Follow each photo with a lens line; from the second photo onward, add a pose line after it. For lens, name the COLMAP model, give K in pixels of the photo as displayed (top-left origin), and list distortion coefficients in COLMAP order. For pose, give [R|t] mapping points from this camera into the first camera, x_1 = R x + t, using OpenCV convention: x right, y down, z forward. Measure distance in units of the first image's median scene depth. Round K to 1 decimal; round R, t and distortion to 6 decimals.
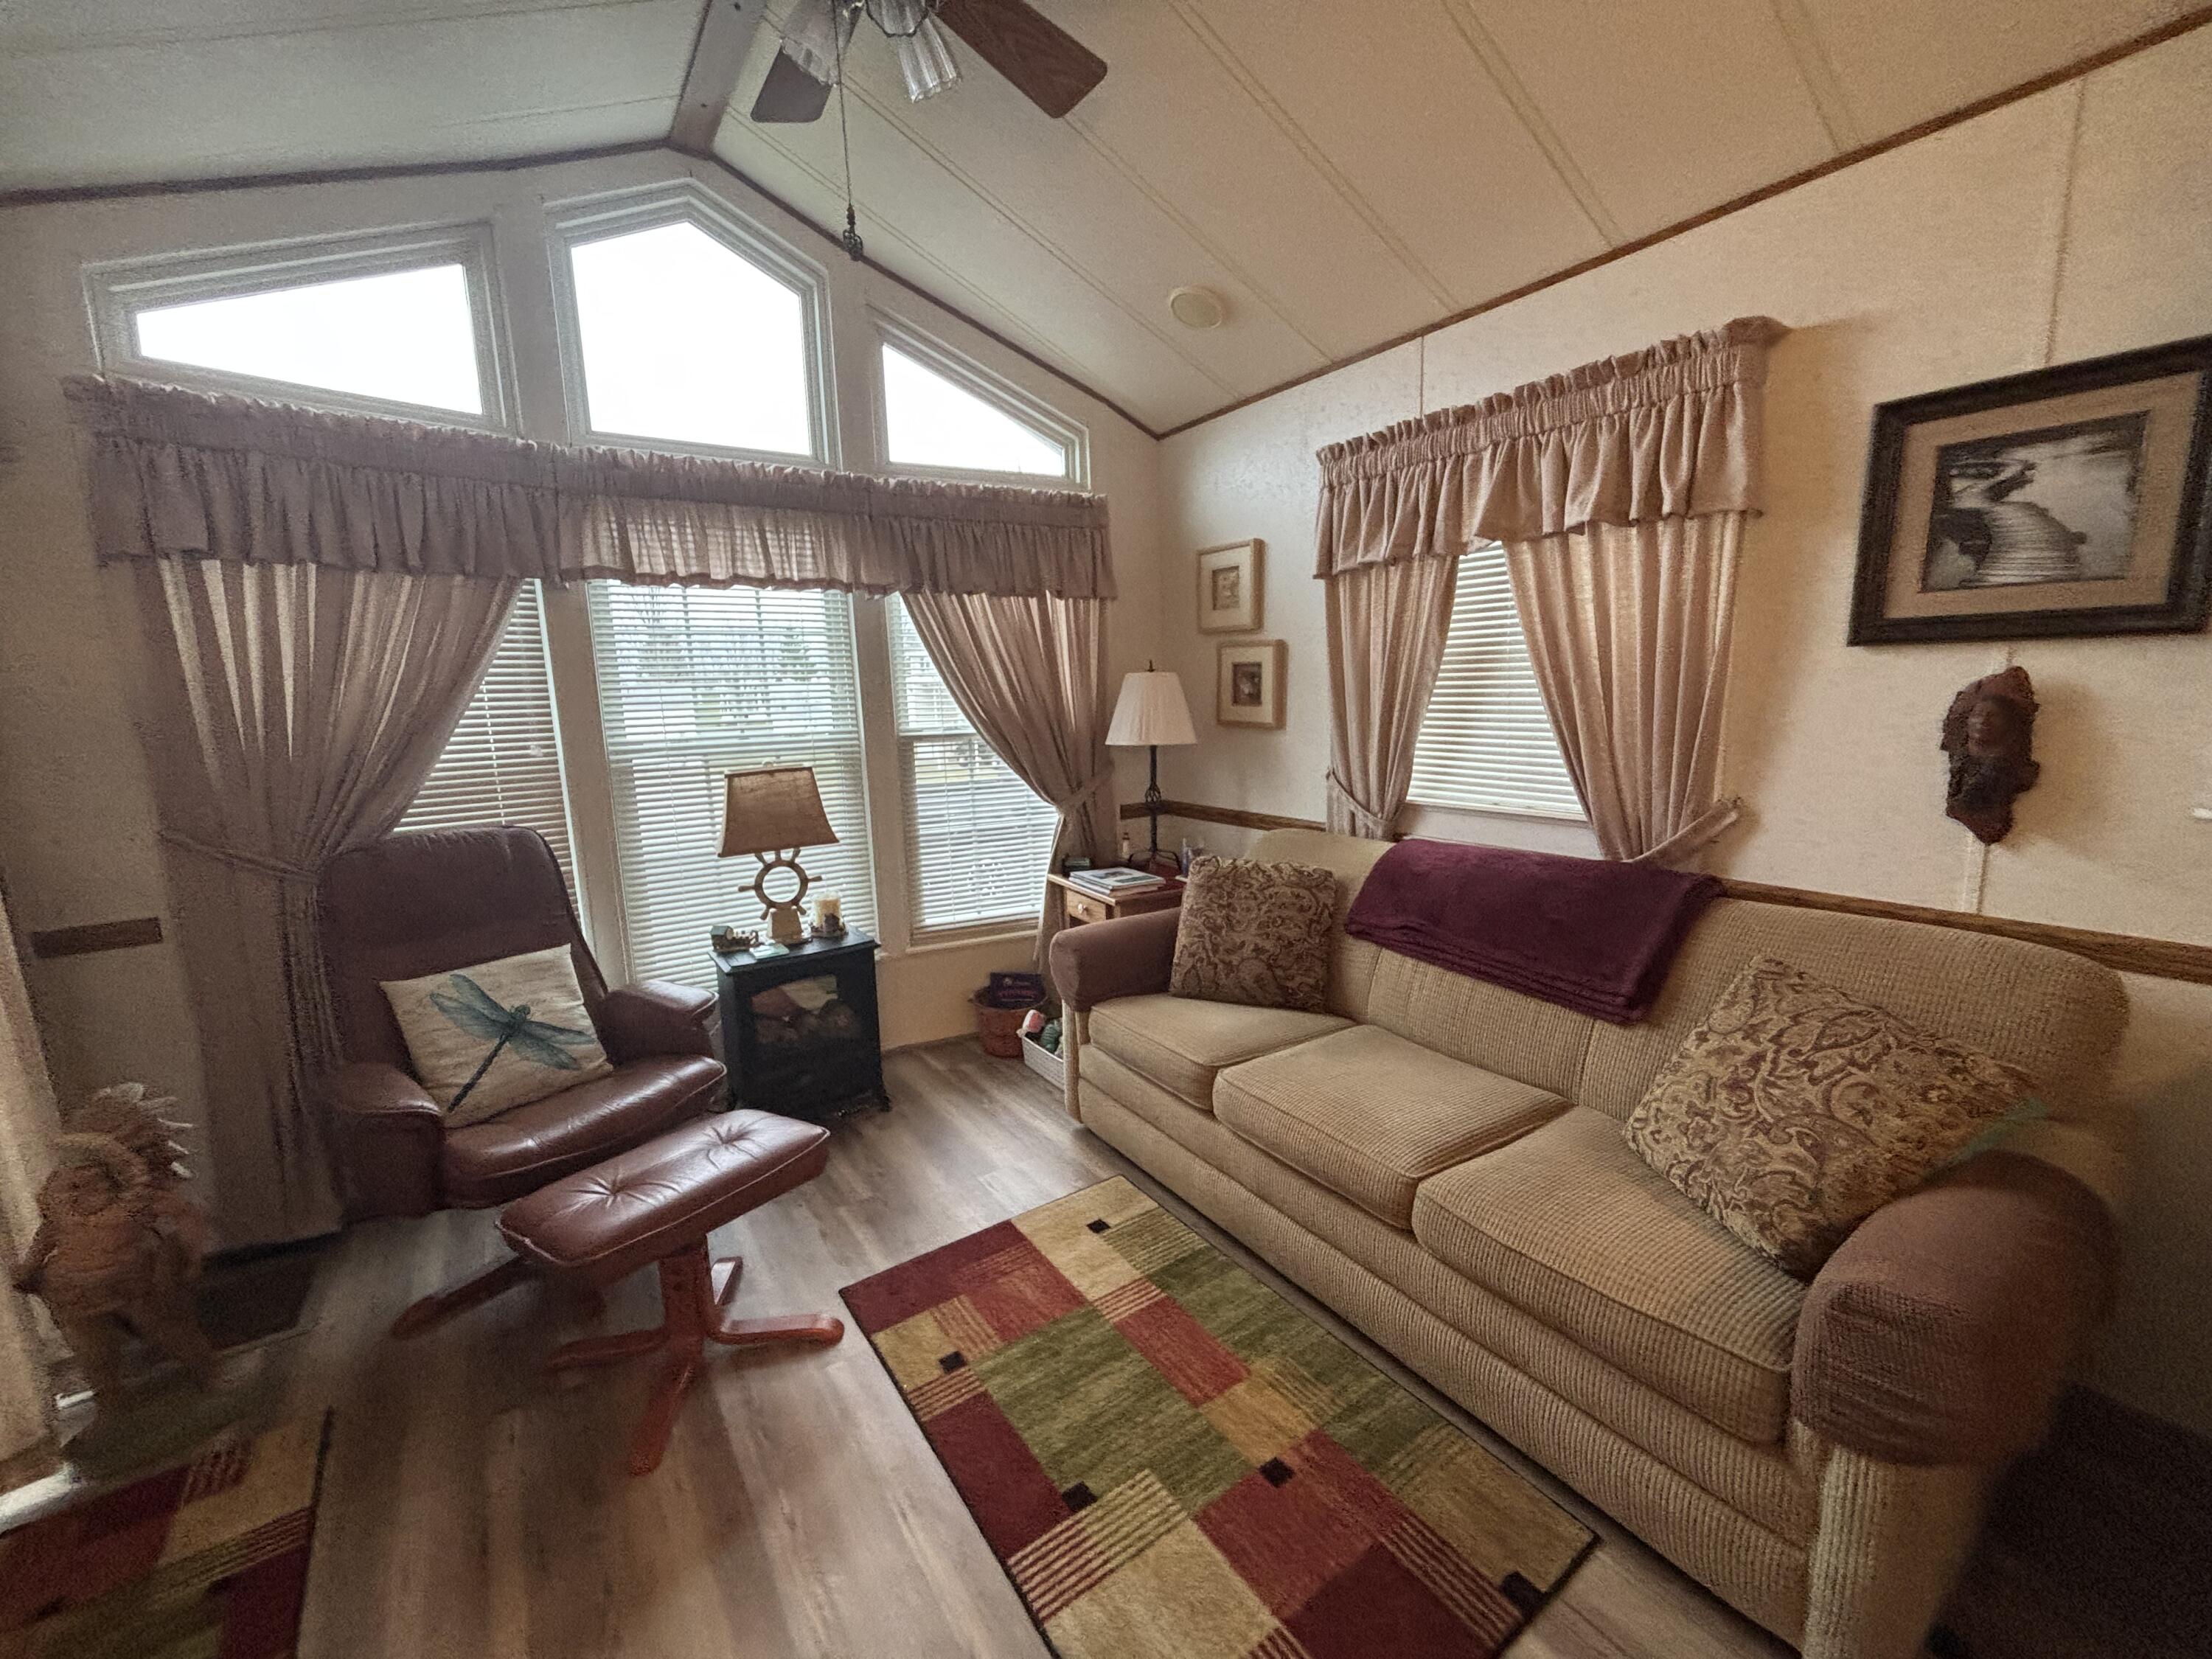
lens RADIAL K [[889.0, 0, 1100.2], [0, 889.0, 827.5], [0, 0, 1]] dist [0.001428, -0.000527]
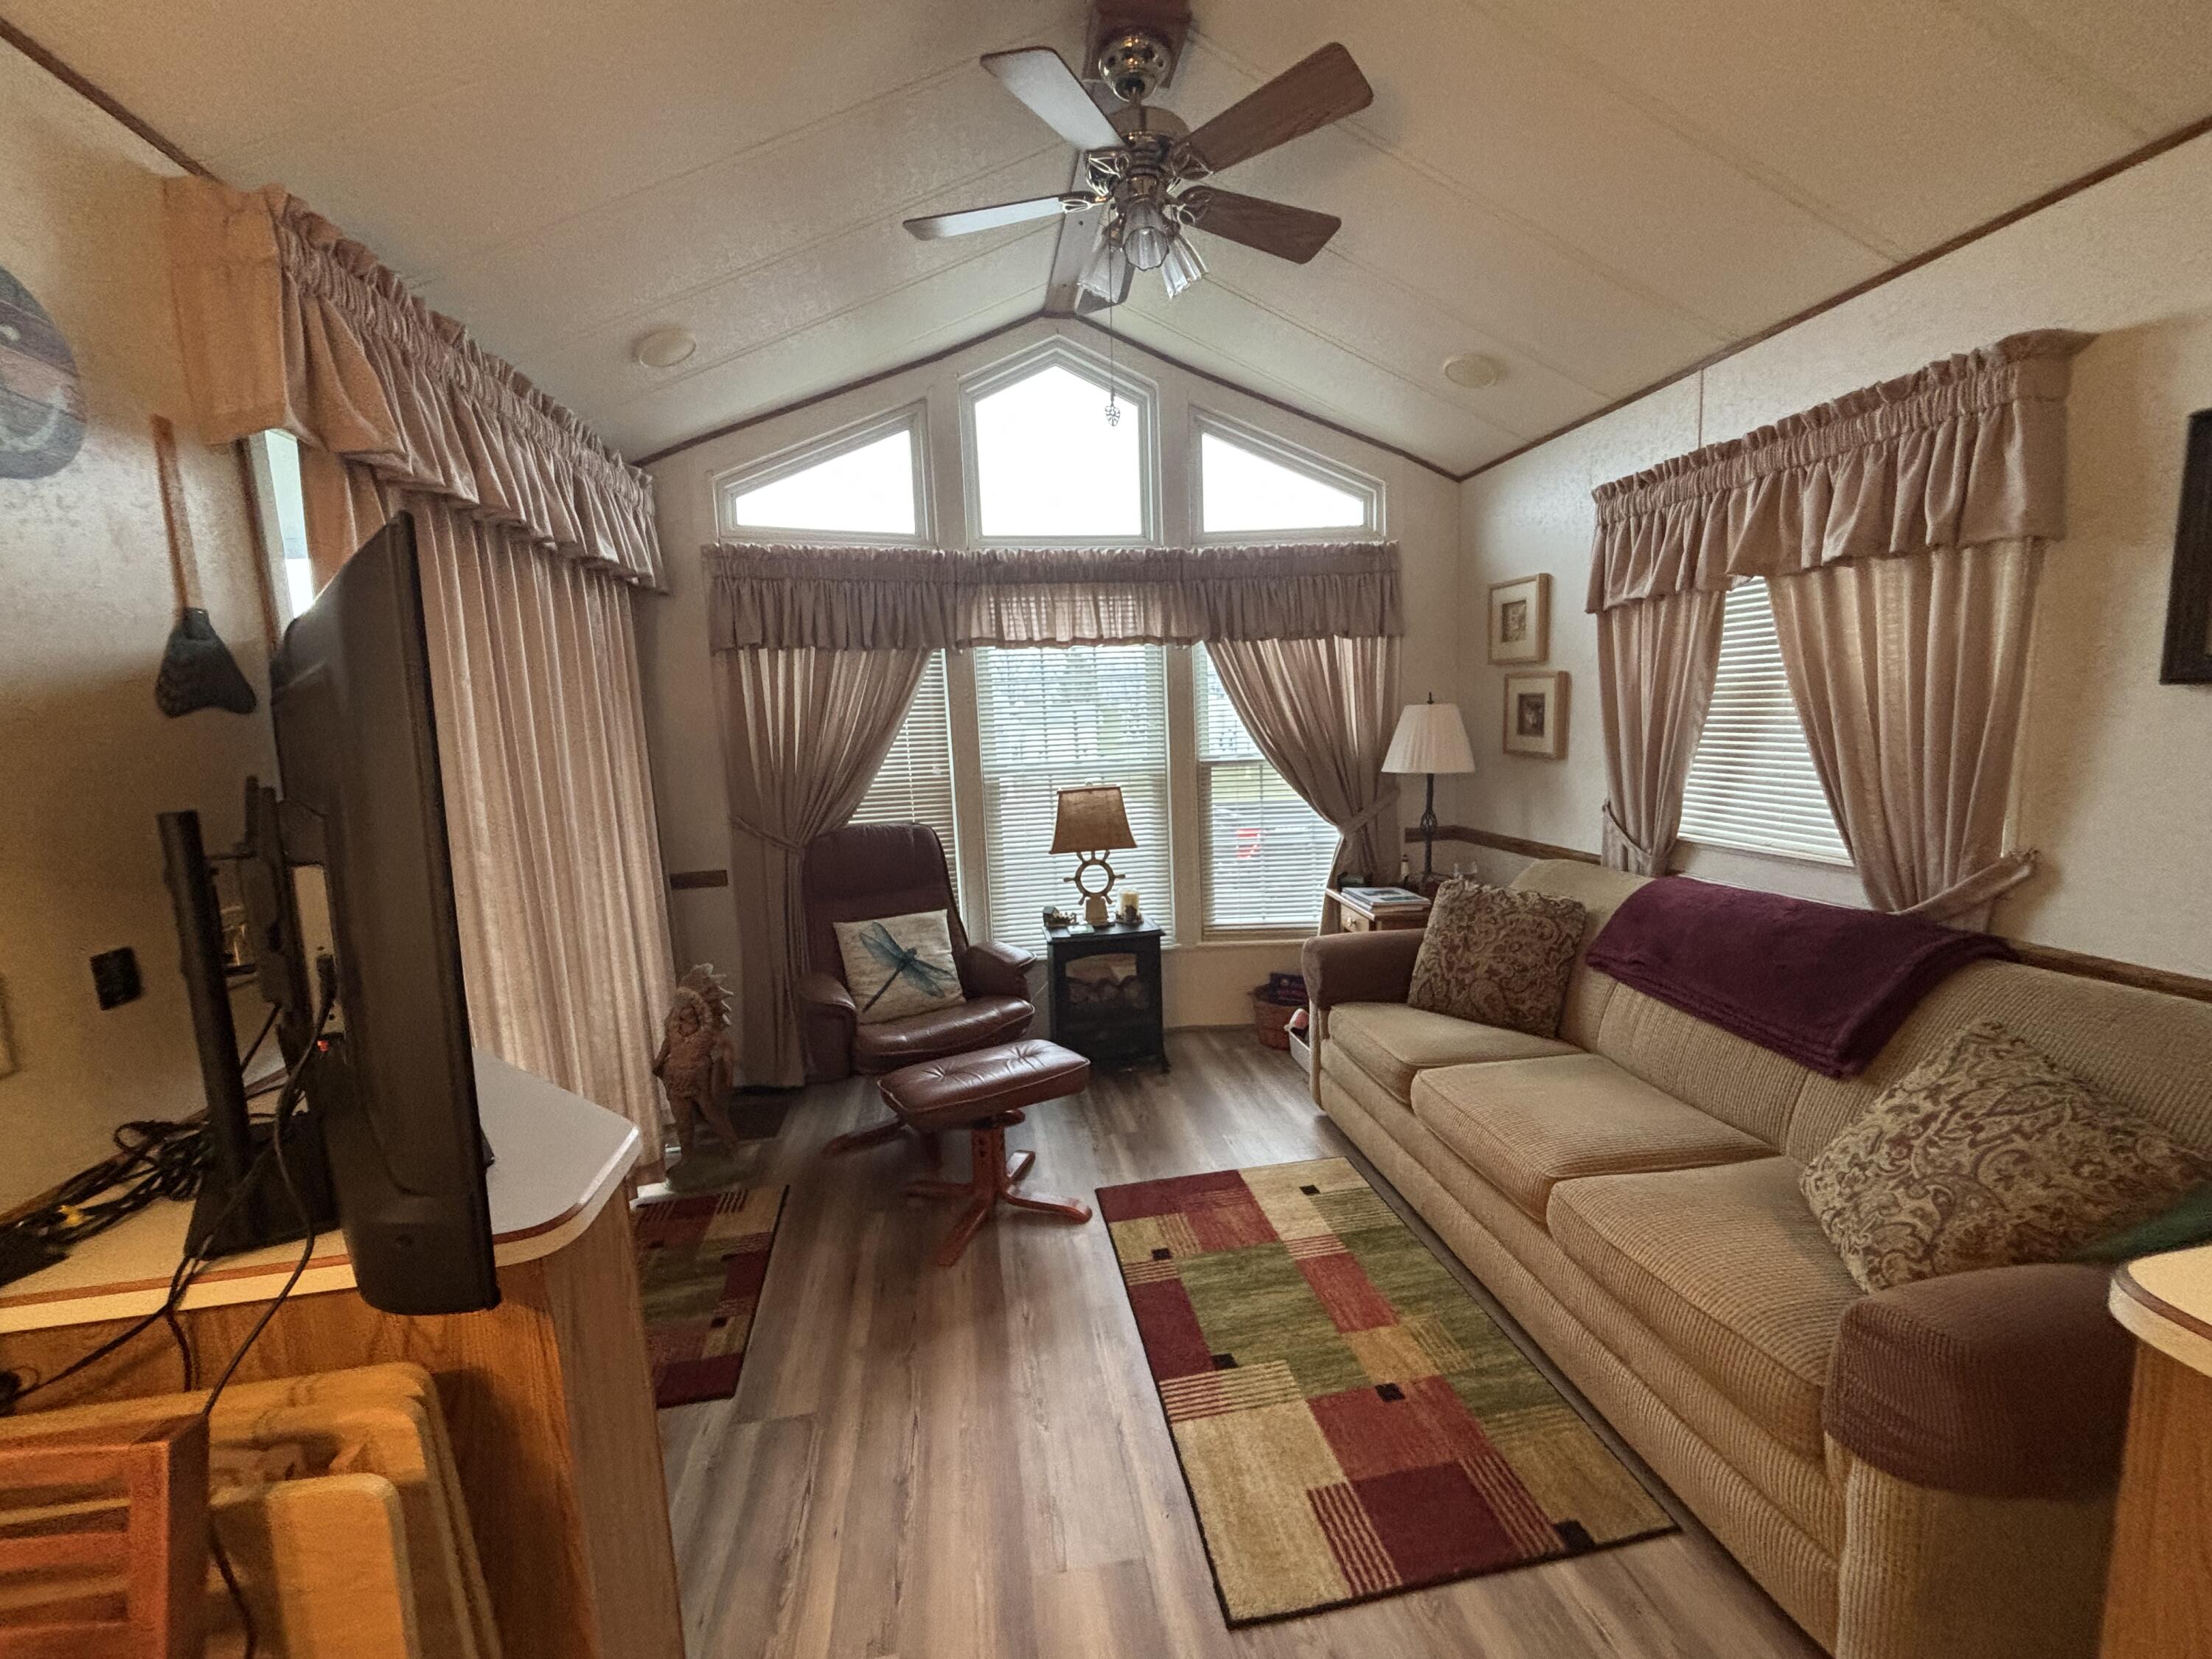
lens RADIAL K [[886.9, 0, 1106.0], [0, 886.9, 829.5], [0, 0, 1]] dist [0.006723, -0.003635]
pose [[0.911730, 0.046927, -0.408101, 0.190407], [-0.053257, 0.998572, -0.004157, -0.001469], [0.407323, 0.025524, 0.912927, -0.164027]]
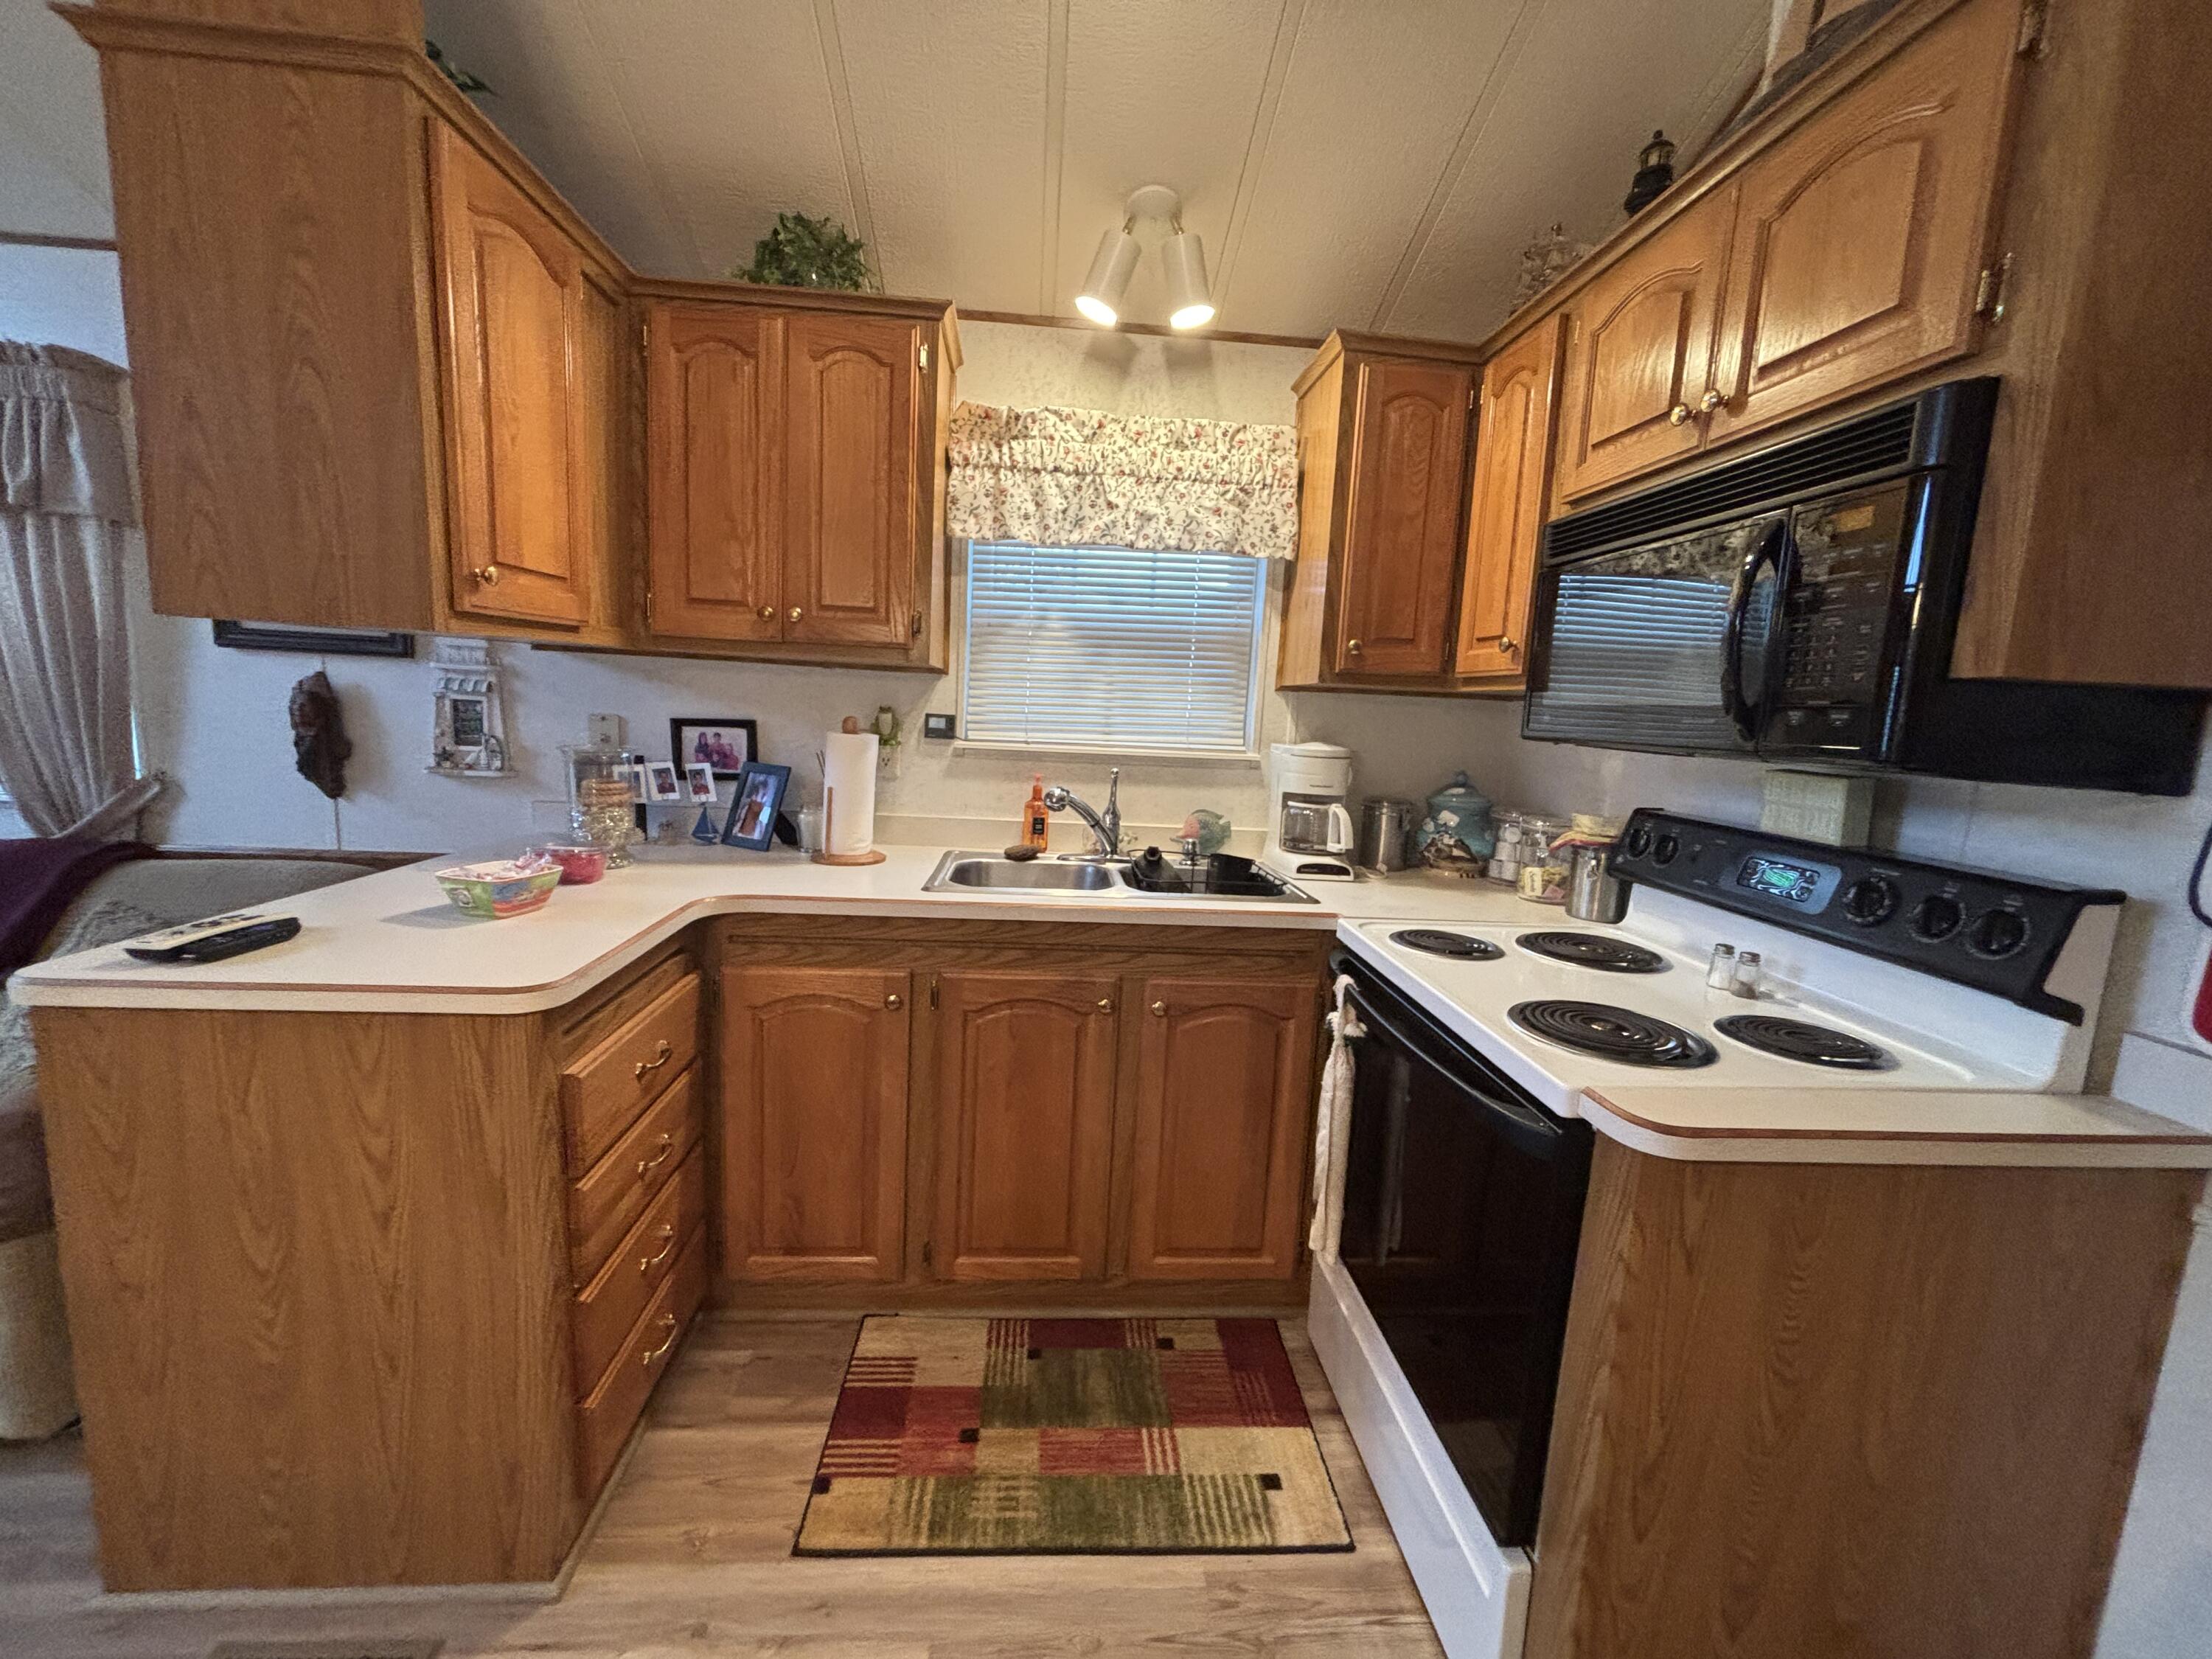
lens RADIAL K [[888.0, 0, 1095.0], [0, 888.0, 835.5], [0, 0, 1]] dist [0.019306, -0.007836]
pose [[0.505284, -0.070406, 0.860076, 0.267997], [0.072990, 0.996582, 0.038700, 0.074854], [-0.859861, 0.043222, 0.508695, -0.509404]]
